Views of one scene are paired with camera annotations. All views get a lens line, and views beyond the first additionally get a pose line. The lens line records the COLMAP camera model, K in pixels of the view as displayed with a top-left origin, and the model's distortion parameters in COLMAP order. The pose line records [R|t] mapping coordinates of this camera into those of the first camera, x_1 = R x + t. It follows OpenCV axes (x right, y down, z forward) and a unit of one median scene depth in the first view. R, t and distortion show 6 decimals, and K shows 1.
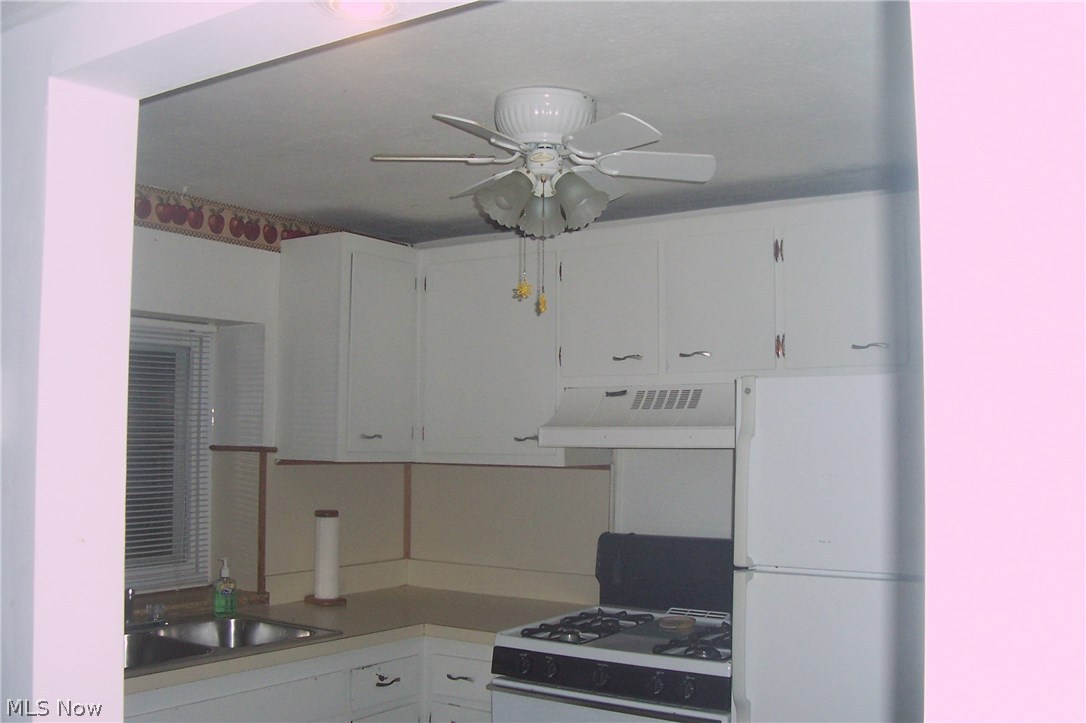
lens RADIAL K [[1095.0, 0, 543.0], [0, 1095.0, 361.5], [0, 0, 1]] dist [-0.218237, 0.308440]
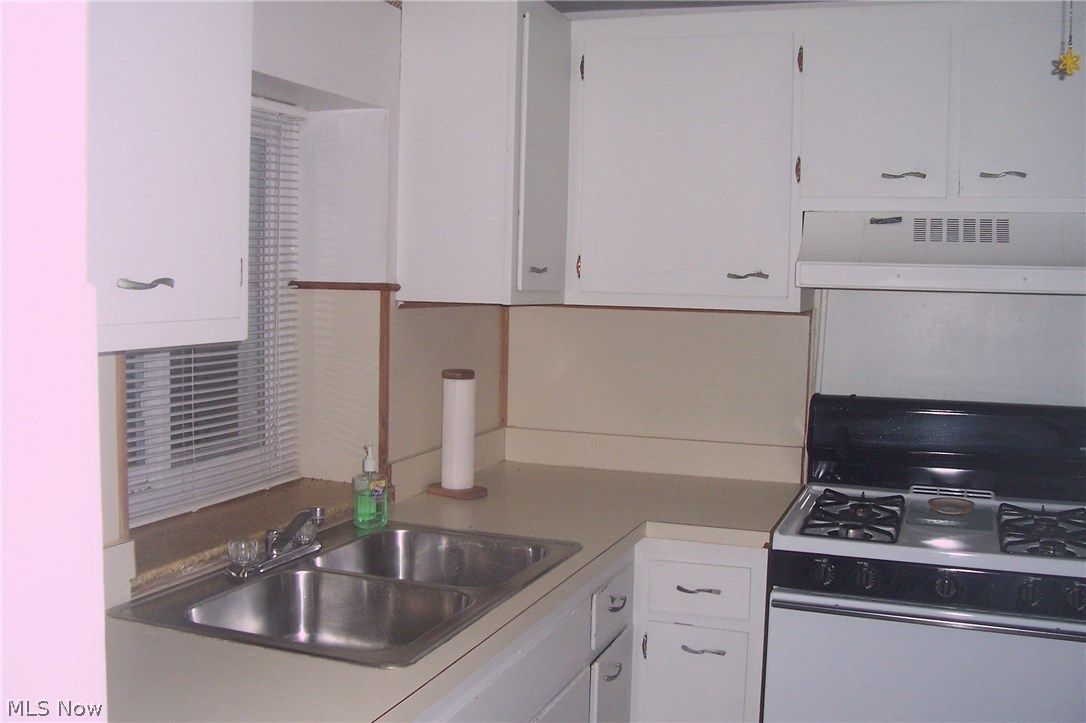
lens RADIAL K [[1109.2, 0, 543.0], [0, 1109.2, 361.5], [0, 0, 1]] dist [-0.207396, 0.253613]
pose [[0.971620, -0.005983, 0.236473, -0.360972], [-0.029288, 0.988945, 0.145359, 0.023467], [-0.234729, -0.148160, 0.960703, 0.297938]]
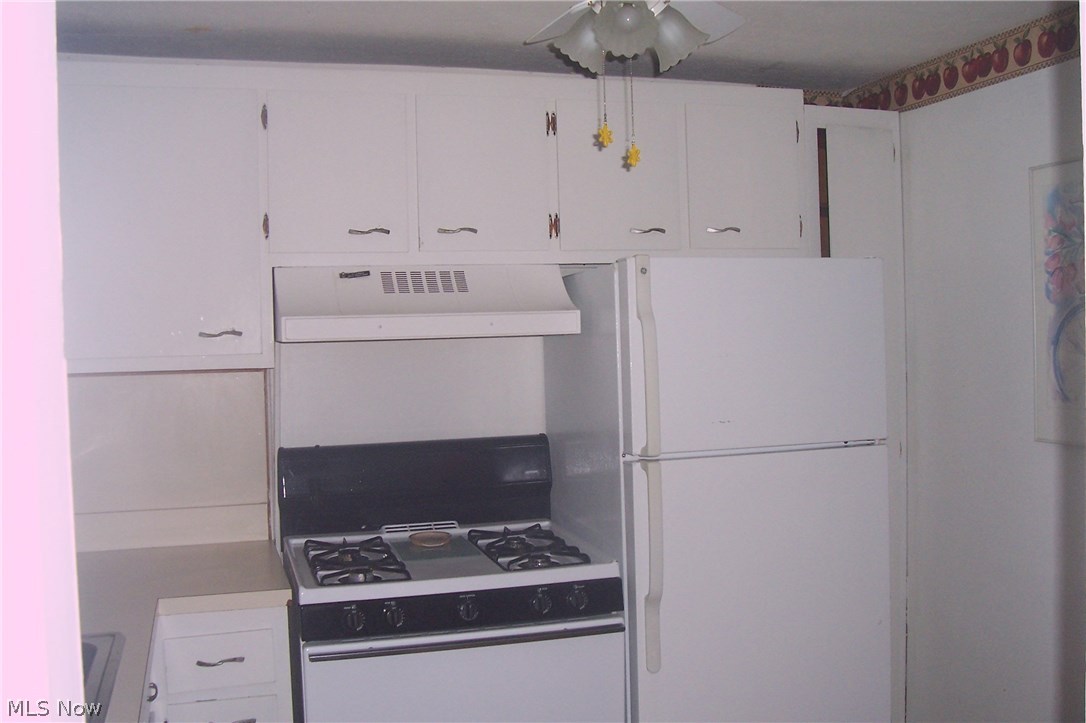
lens RADIAL K [[1095.0, 0, 543.0], [0, 1095.0, 361.5], [0, 0, 1]] dist [-0.218237, 0.308440]
pose [[0.619392, -0.043080, 0.783899, -0.492347], [-0.026954, 0.996738, 0.076075, 0.028795], [-0.784619, -0.068249, 0.616210, 0.388118]]
